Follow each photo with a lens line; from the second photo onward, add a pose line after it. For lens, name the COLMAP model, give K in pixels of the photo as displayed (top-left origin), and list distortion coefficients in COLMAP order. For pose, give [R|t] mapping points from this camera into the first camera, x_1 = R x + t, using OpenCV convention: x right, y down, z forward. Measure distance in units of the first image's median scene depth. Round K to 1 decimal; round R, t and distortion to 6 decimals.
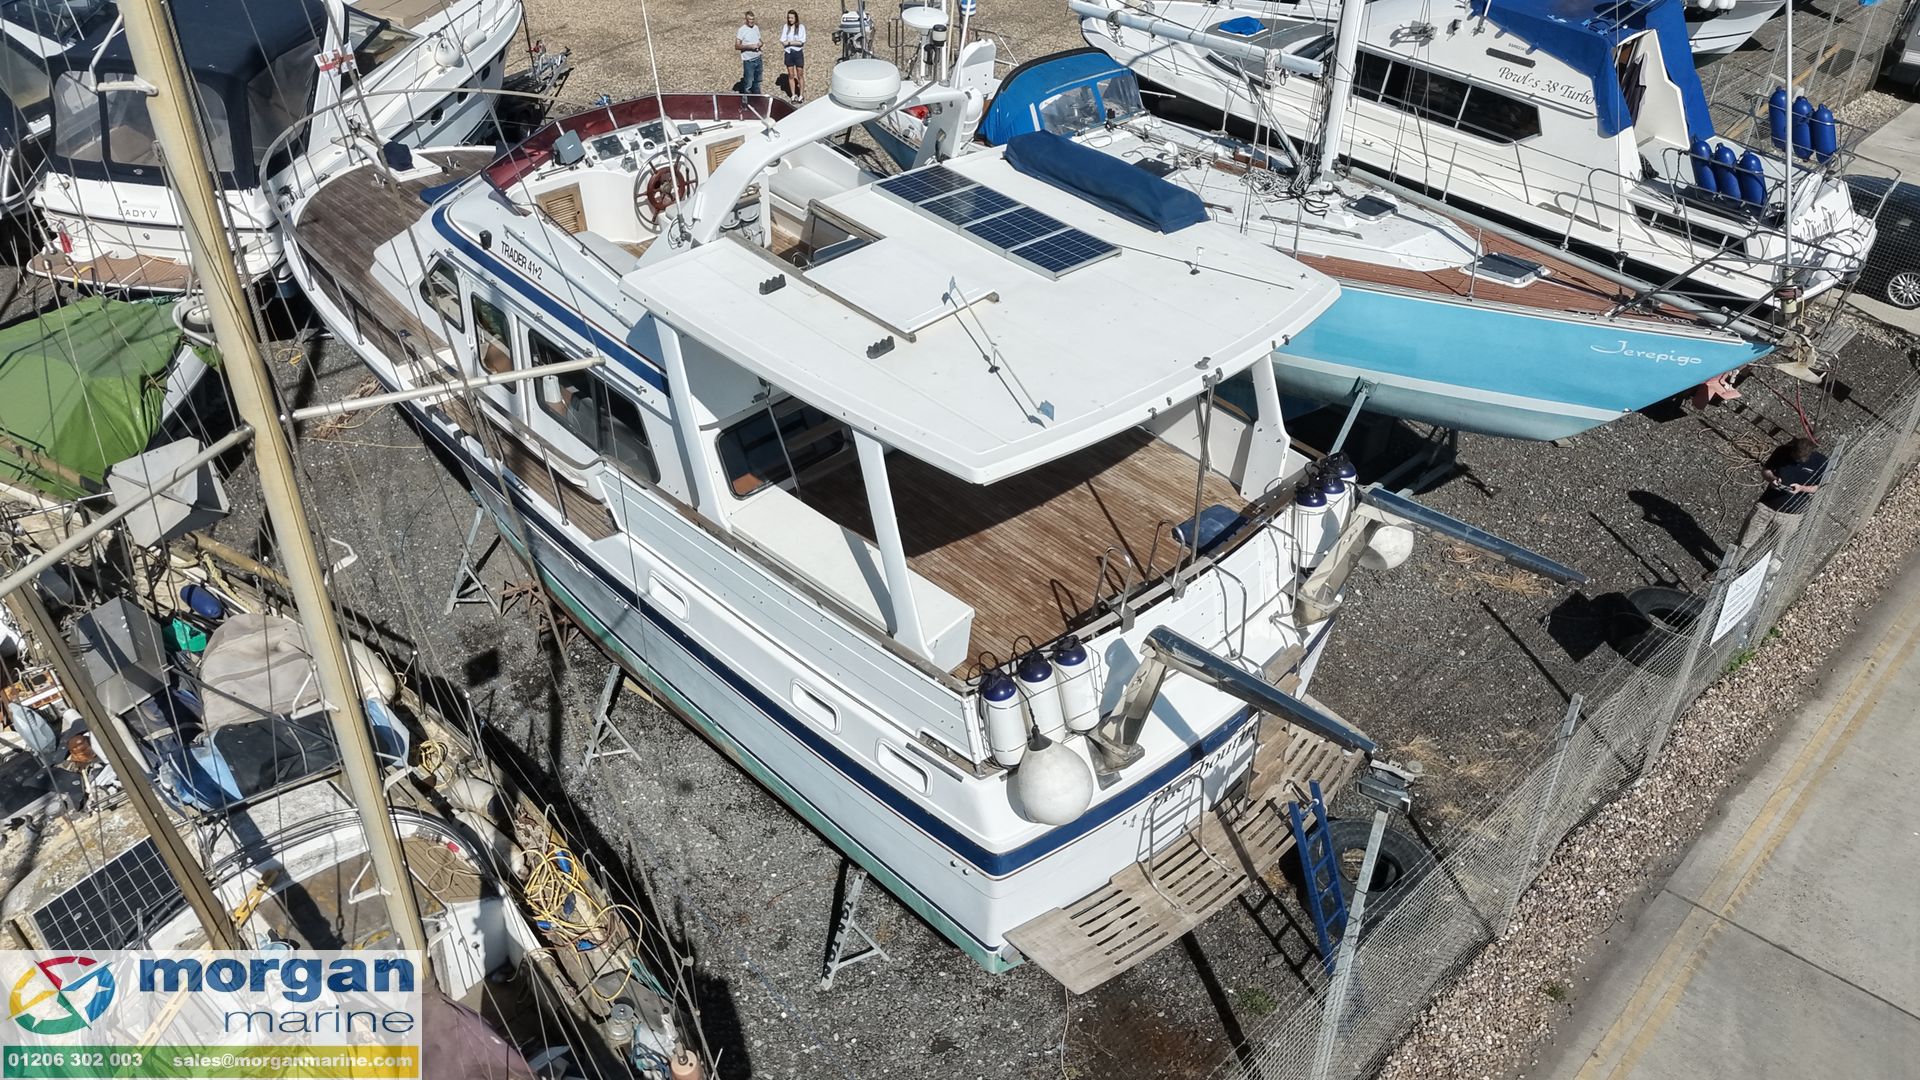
lens RADIAL K [[1417.2, 0, 958.9], [0, 1417.2, 531.4], [0, 0, 1]] dist [0.036352, -0.025064]
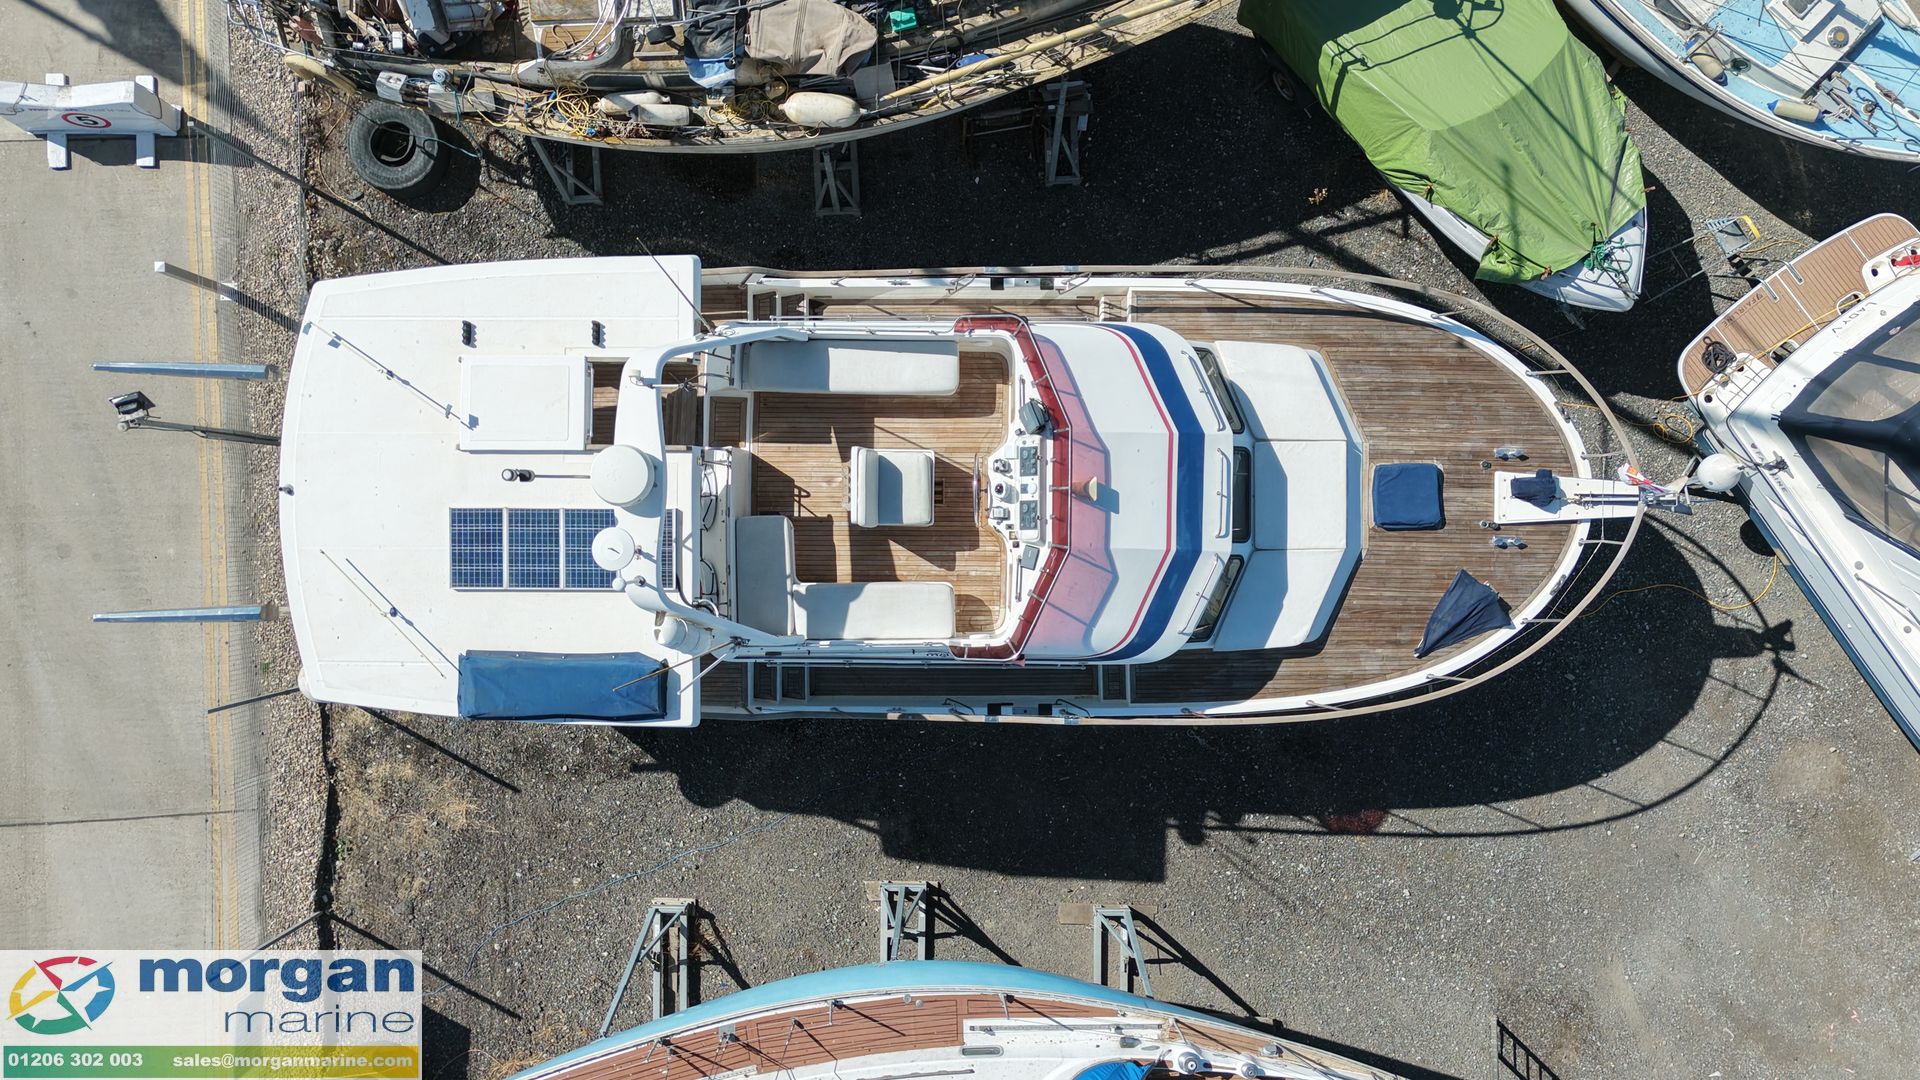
lens RADIAL K [[1417.2, 0, 956.4], [0, 1417.2, 528.4], [0, 0, 1]] dist [0.036352, -0.025064]
pose [[-0.697109, 0.716792, -0.015720, -0.165885], [-0.418358, -0.388869, 0.820827, -1.119869], [0.582250, 0.578783, 0.570960, 0.442858]]
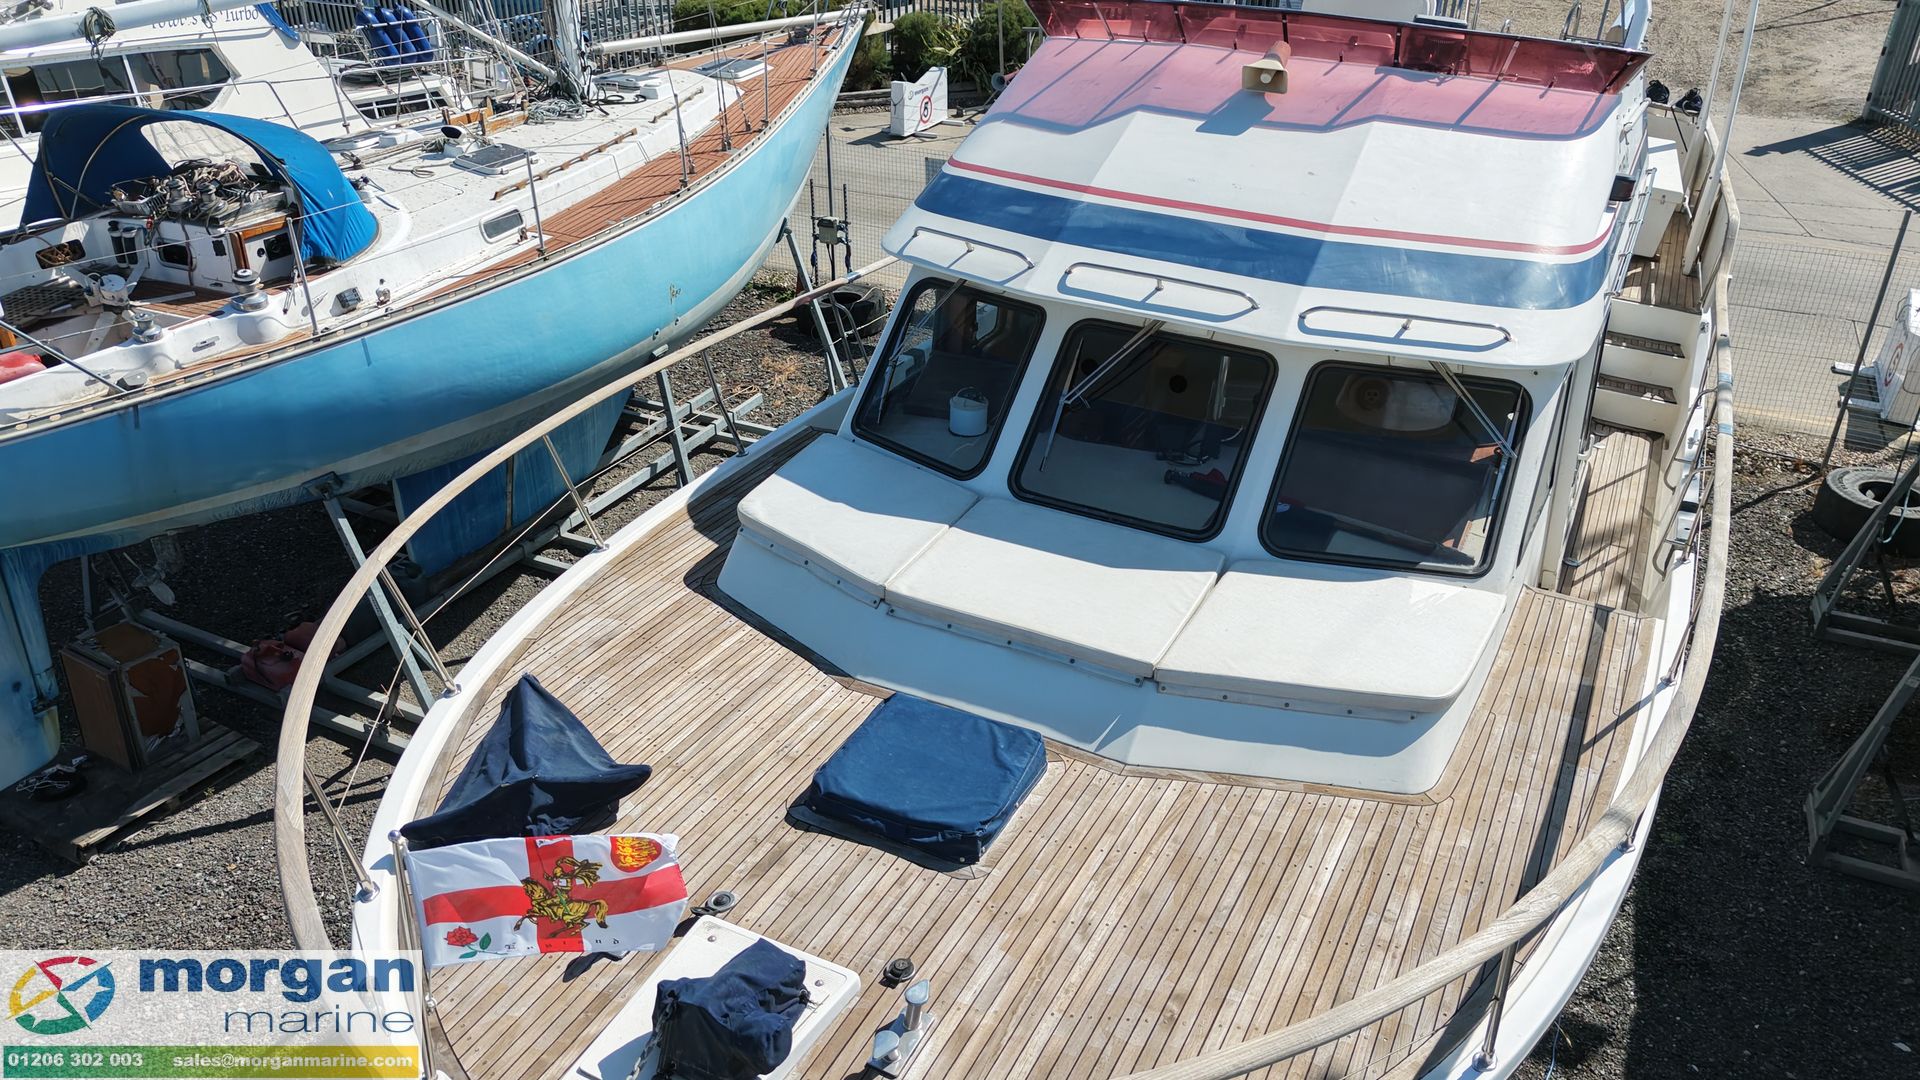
lens RADIAL K [[1417.2, 0, 956.6], [0, 1417.2, 553.3], [0, 0, 1]] dist [0.036352, -0.025064]
pose [[-0.337344, -0.474464, 0.813070, -0.745606], [0.522397, 0.624160, 0.580970, -0.559874], [-0.783135, 0.620732, 0.037302, 1.251937]]
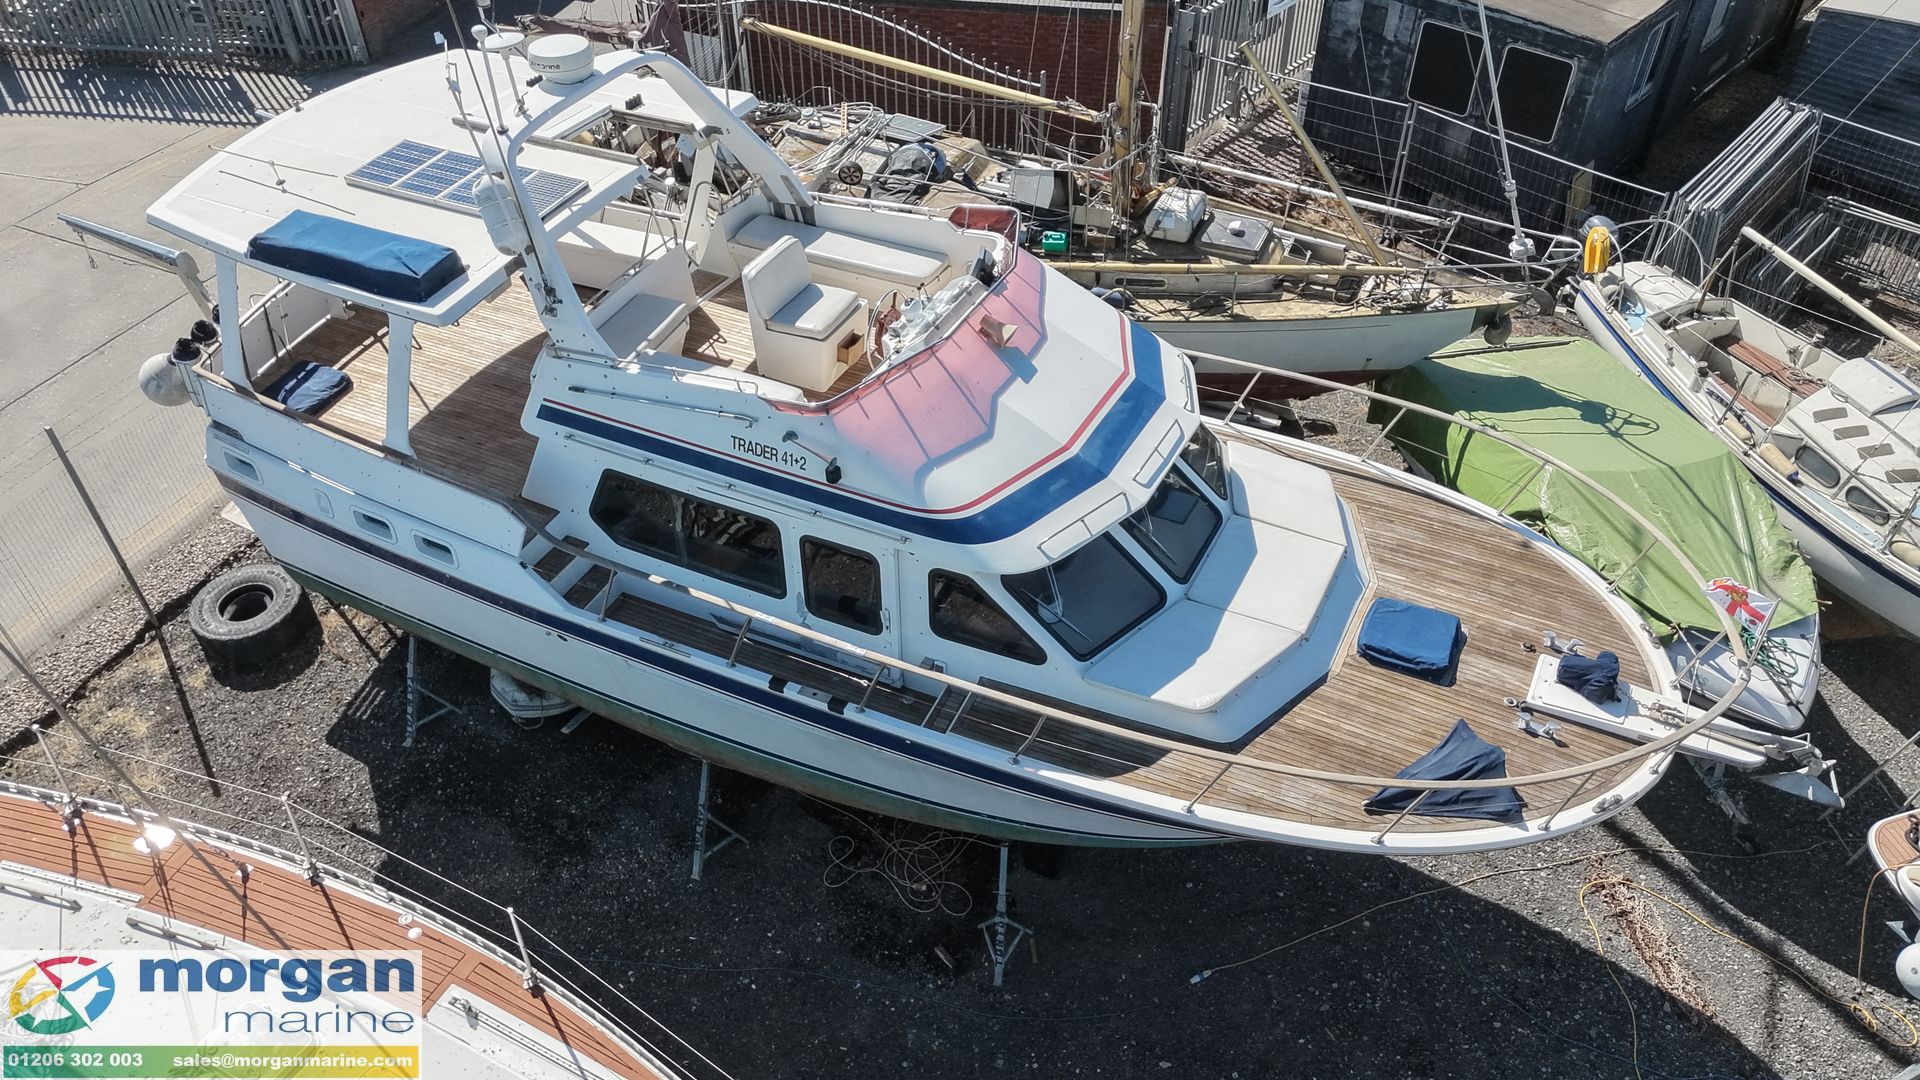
lens RADIAL K [[1417.2, 0, 960.2], [0, 1417.2, 537.4], [0, 0, 1]] dist [0.036352, -0.025064]
pose [[-0.946798, 0.211105, -0.242914, -0.009991], [-0.187306, 0.252329, 0.949340, -1.083173], [0.261705, 0.944333, -0.199363, 1.351942]]
